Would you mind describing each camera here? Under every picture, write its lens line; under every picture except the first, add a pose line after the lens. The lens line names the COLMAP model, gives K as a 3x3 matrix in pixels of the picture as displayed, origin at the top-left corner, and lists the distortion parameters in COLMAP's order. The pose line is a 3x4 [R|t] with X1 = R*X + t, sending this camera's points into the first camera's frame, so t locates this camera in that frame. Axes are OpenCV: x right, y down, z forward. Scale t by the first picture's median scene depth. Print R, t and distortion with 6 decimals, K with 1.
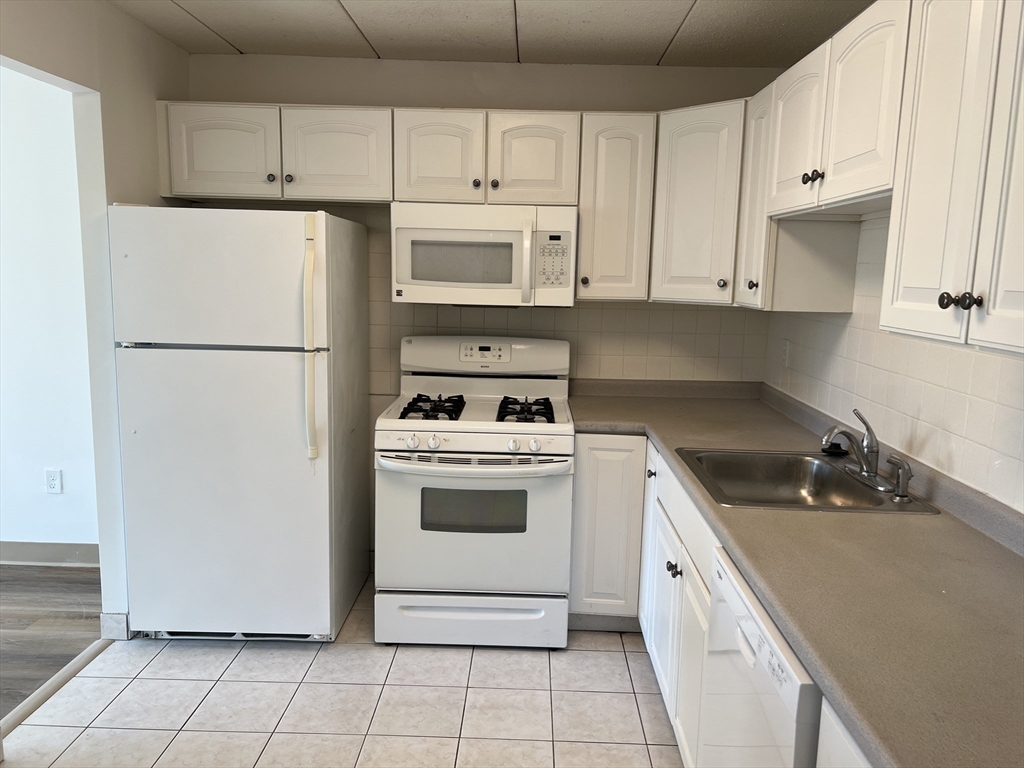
lens RADIAL K [[765.7, 0, 512.0], [0, 765.7, 384.0], [0, 0, 1]] dist [0.122866, -0.198113]
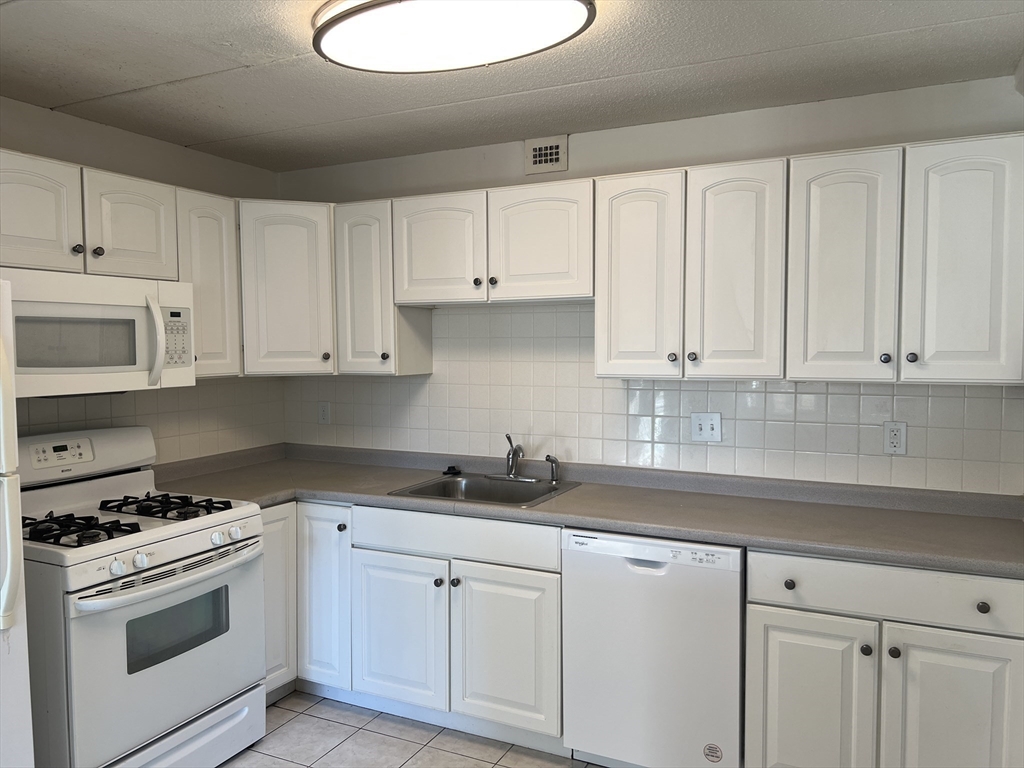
lens RADIAL K [[765.7, 0, 512.0], [0, 765.7, 384.0], [0, 0, 1]] dist [0.122866, -0.198113]
pose [[0.419800, -0.073632, 0.904625, -0.629155], [0.150818, 0.988506, 0.010471, -0.055350], [-0.894998, 0.132038, 0.426080, 0.246273]]
